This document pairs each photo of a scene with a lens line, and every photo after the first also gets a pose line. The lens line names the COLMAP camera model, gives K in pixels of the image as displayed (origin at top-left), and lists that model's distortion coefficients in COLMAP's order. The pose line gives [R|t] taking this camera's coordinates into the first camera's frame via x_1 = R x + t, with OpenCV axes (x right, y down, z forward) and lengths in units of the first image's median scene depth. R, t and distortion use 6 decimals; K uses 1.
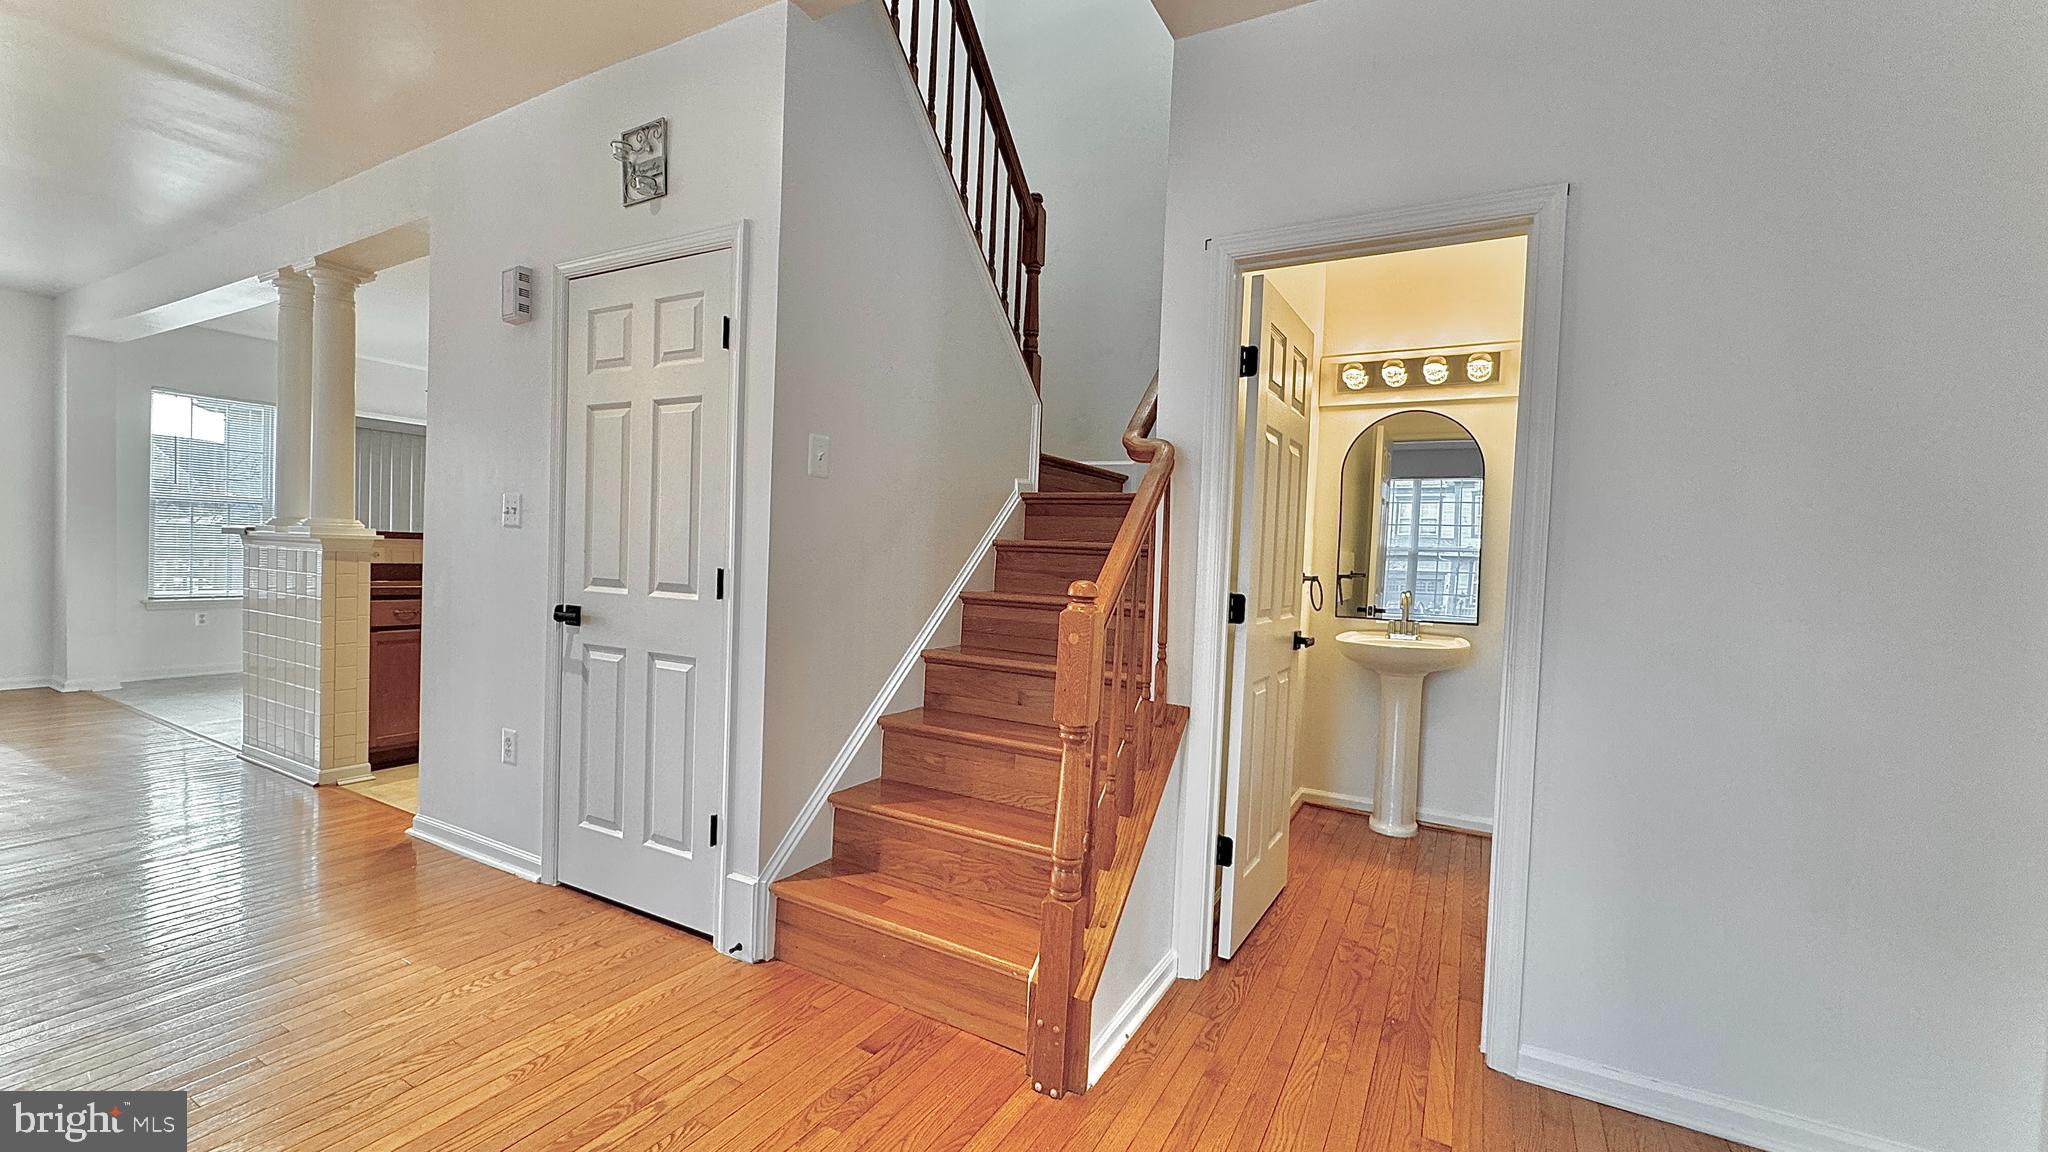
lens RADIAL K [[813.9, 0, 1024.7], [0, 813.9, 574.7], [0, 0, 1]] dist [-0.003283, -0.000095]
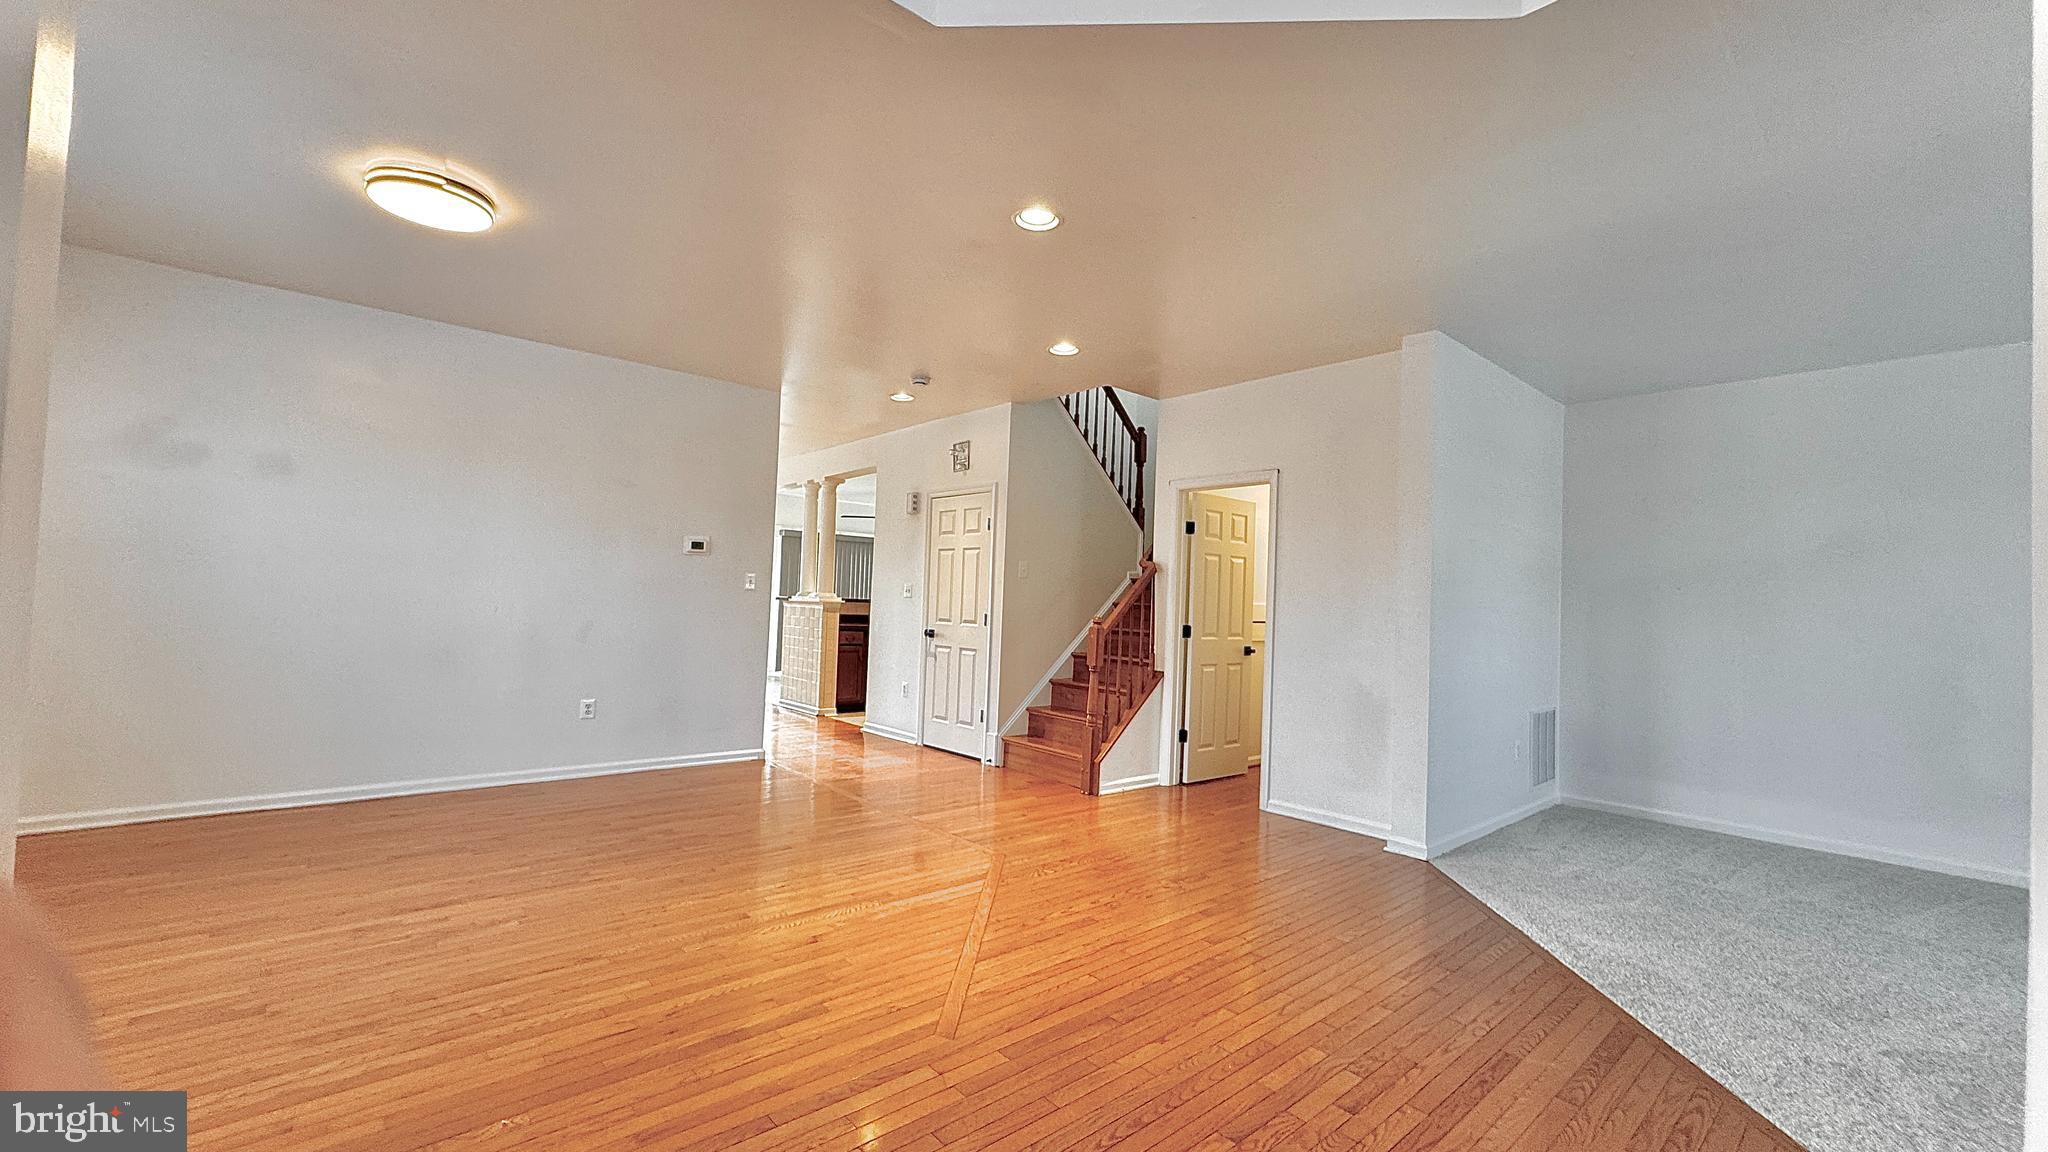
lens RADIAL K [[813.9, 0, 1026.2], [0, 813.9, 576.5], [0, 0, 1]] dist [-0.003283, -0.000095]
pose [[0.941515, -0.013283, -0.336709, 0.554987], [-0.011384, 0.997399, -0.071180, 0.050434], [0.336779, 0.070850, 0.938914, -1.248574]]
